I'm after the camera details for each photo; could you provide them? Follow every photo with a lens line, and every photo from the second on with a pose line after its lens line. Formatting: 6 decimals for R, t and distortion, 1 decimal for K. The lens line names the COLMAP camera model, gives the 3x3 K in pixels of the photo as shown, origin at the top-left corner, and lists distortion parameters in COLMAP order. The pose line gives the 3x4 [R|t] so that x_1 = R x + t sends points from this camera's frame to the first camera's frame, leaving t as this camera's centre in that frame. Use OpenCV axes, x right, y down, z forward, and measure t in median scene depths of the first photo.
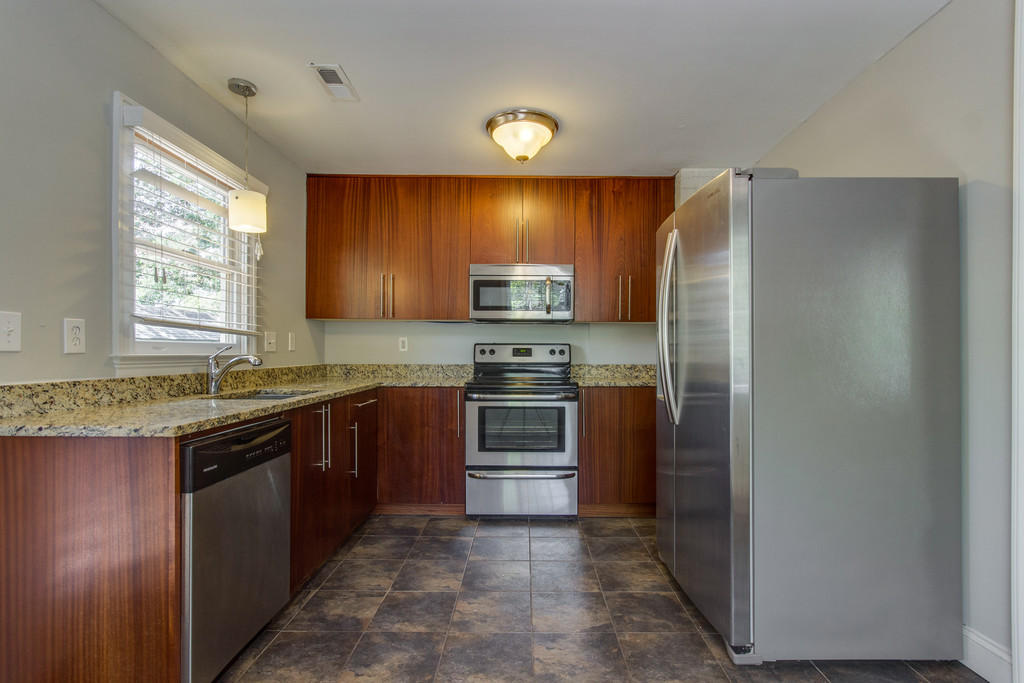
lens RADIAL K [[478.8, 0, 514.1], [0, 478.8, 351.0], [0, 0, 1]] dist [0.005002, 0.000510]
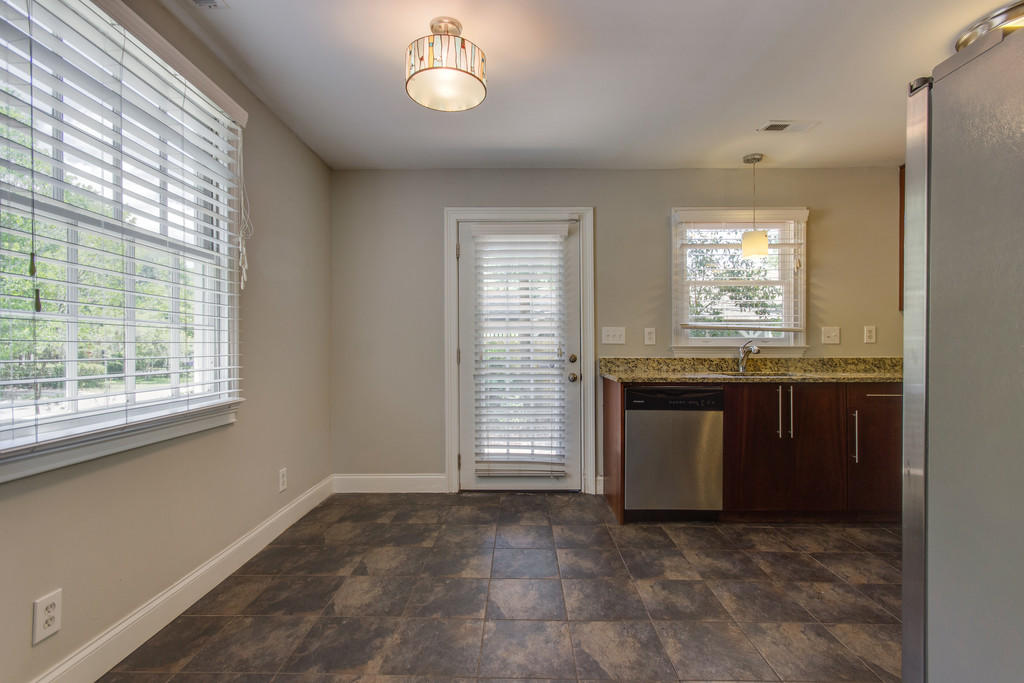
lens RADIAL K [[478.8, 0, 514.1], [0, 478.8, 351.0], [0, 0, 1]] dist [0.005002, 0.000510]
pose [[-0.013663, 0.006639, -0.999885, 0.878440], [0.004508, 0.999968, 0.006578, 0.011120], [0.999896, -0.004417, -0.013693, 0.322427]]
